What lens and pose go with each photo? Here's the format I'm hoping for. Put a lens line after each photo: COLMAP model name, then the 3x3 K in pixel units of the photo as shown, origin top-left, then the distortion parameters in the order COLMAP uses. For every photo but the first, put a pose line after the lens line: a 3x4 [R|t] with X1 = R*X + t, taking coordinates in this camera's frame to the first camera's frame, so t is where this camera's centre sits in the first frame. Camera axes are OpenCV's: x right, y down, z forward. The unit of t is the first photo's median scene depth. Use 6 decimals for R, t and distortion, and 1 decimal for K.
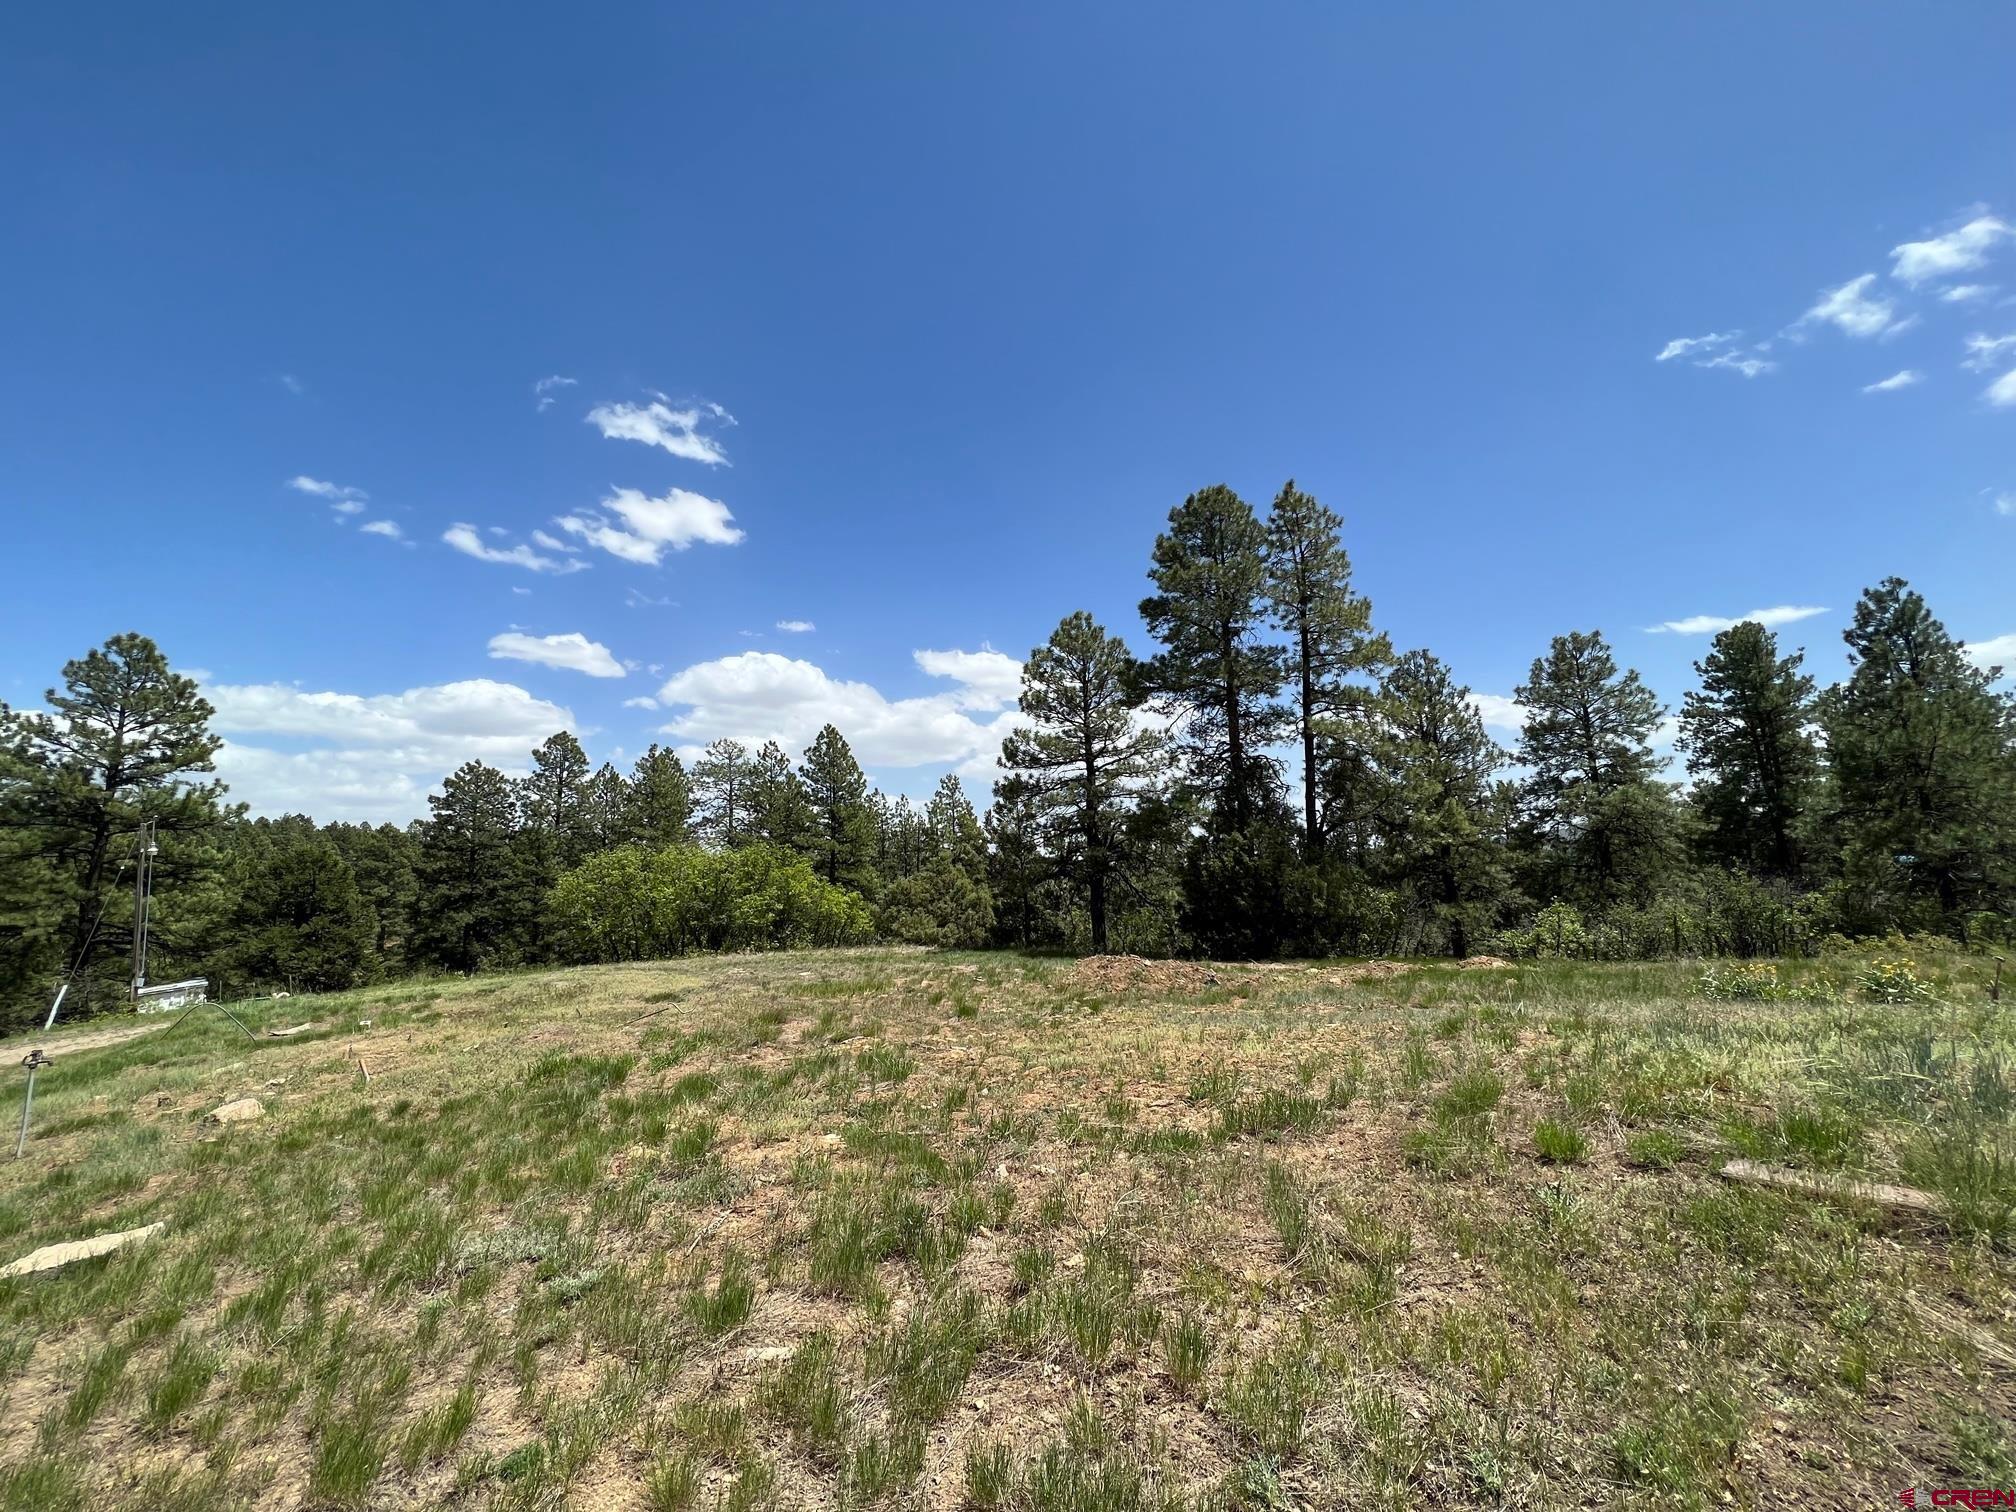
lens RADIAL K [[823.7, 0, 1002.1], [0, 823.7, 753.2], [0, 0, 1]] dist [0.006933, 0.000358]
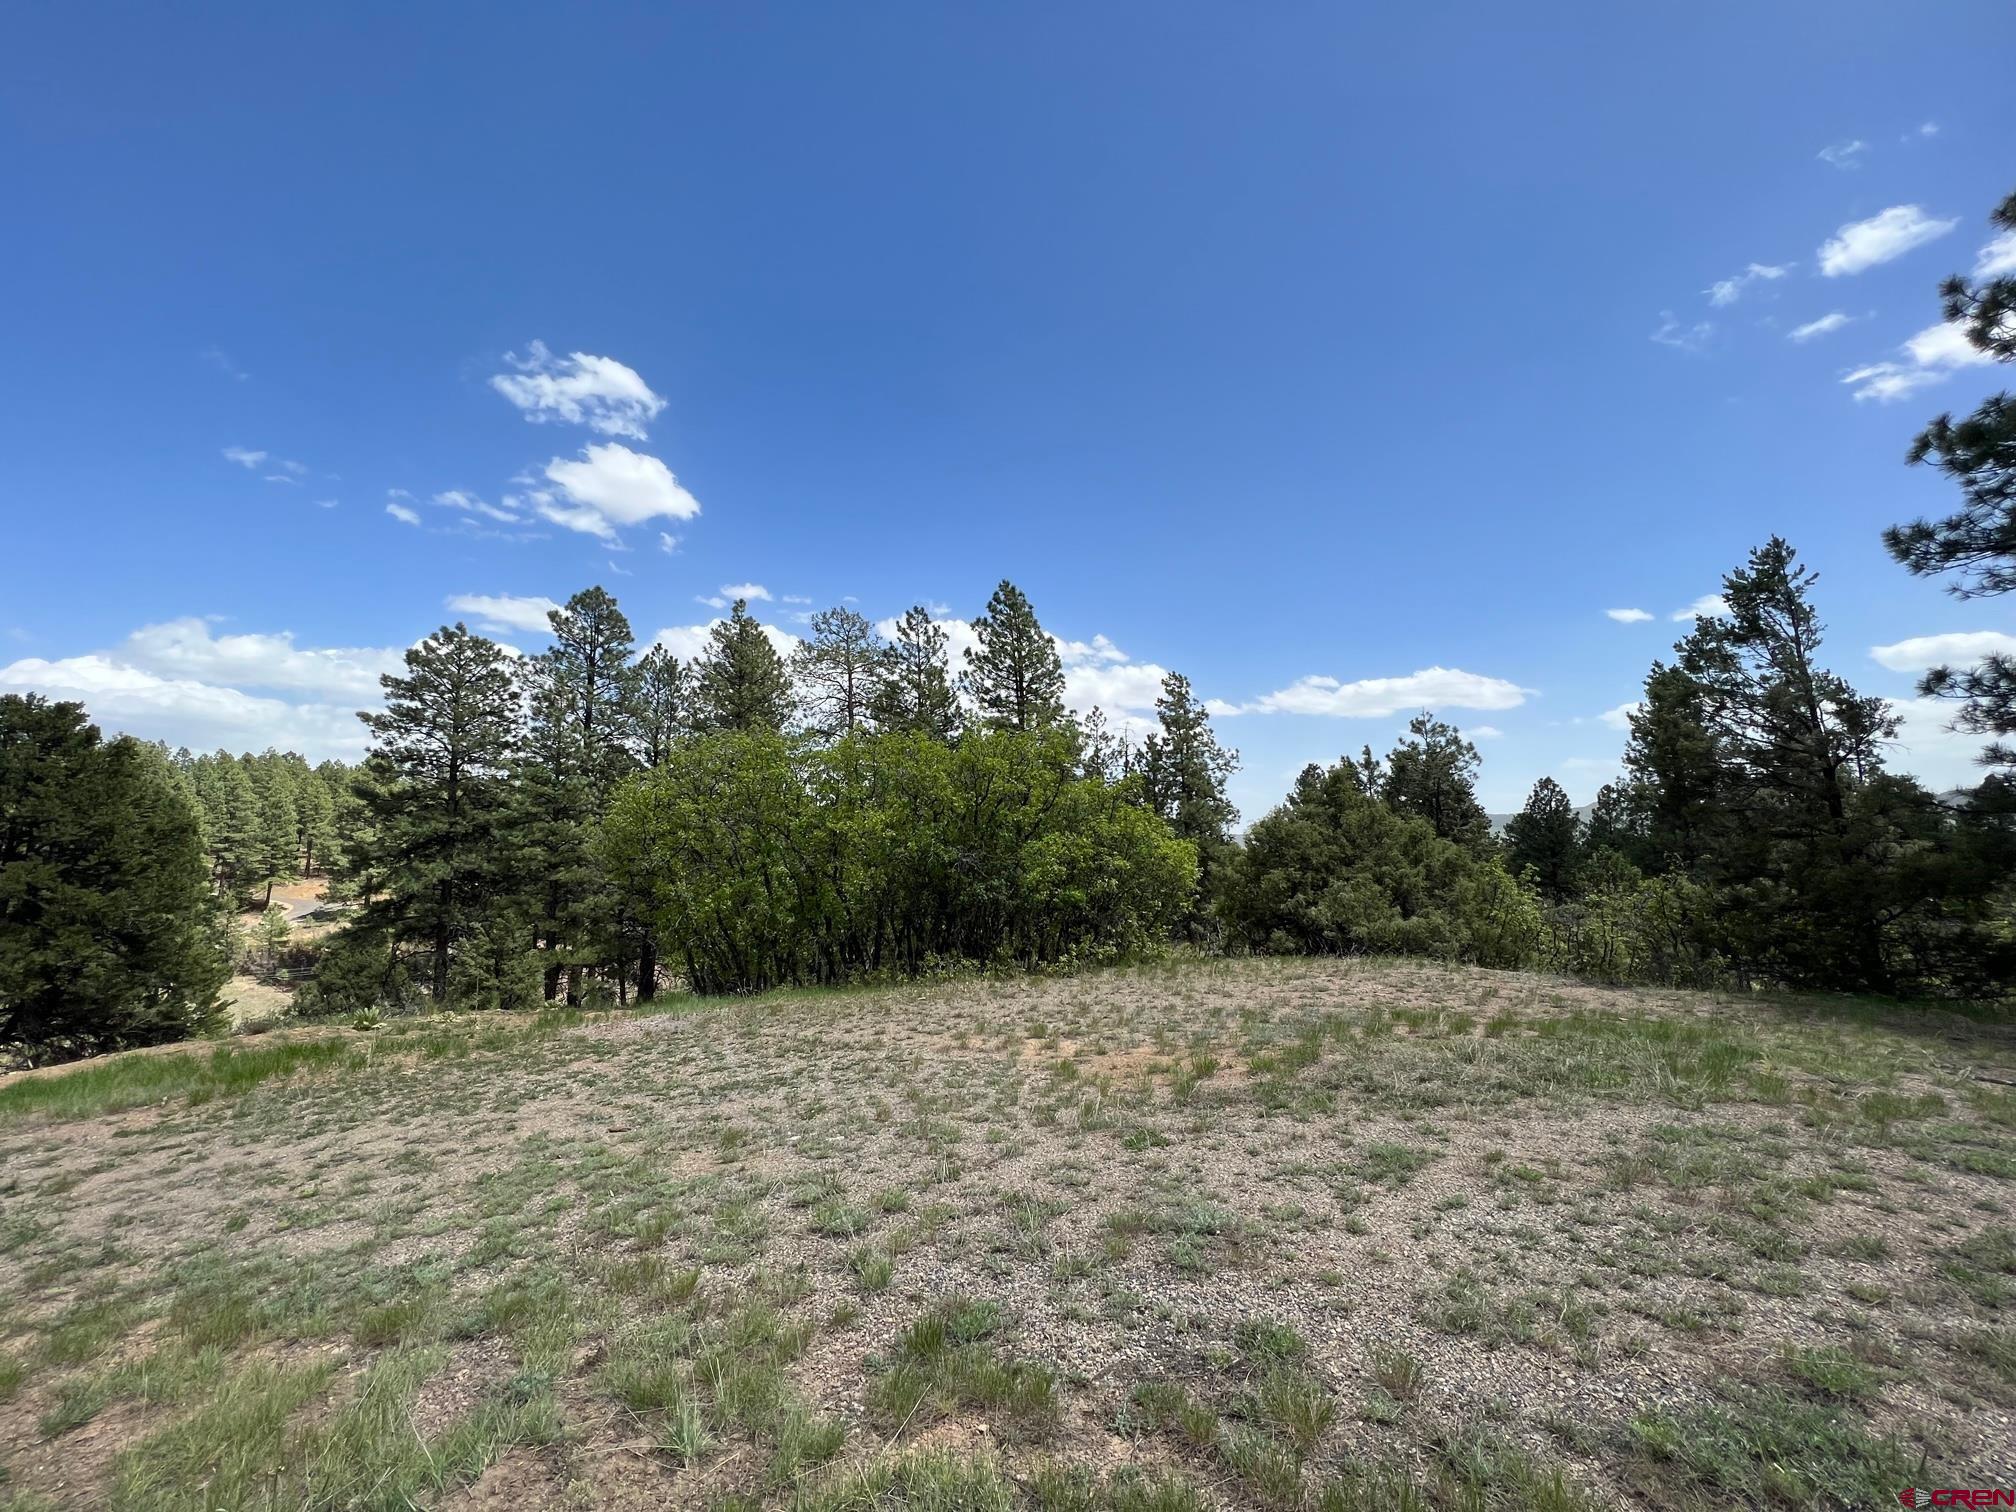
lens RADIAL K [[802.7, 0, 1003.5], [0, 802.7, 752.5], [0, 0, 1]] dist [0.000309, -0.000023]
pose [[0.999678, 0.024472, 0.006759, -0.225590], [-0.024717, 0.998937, 0.038909, 0.074668], [-0.005800, -0.039064, 0.999220, 0.386949]]
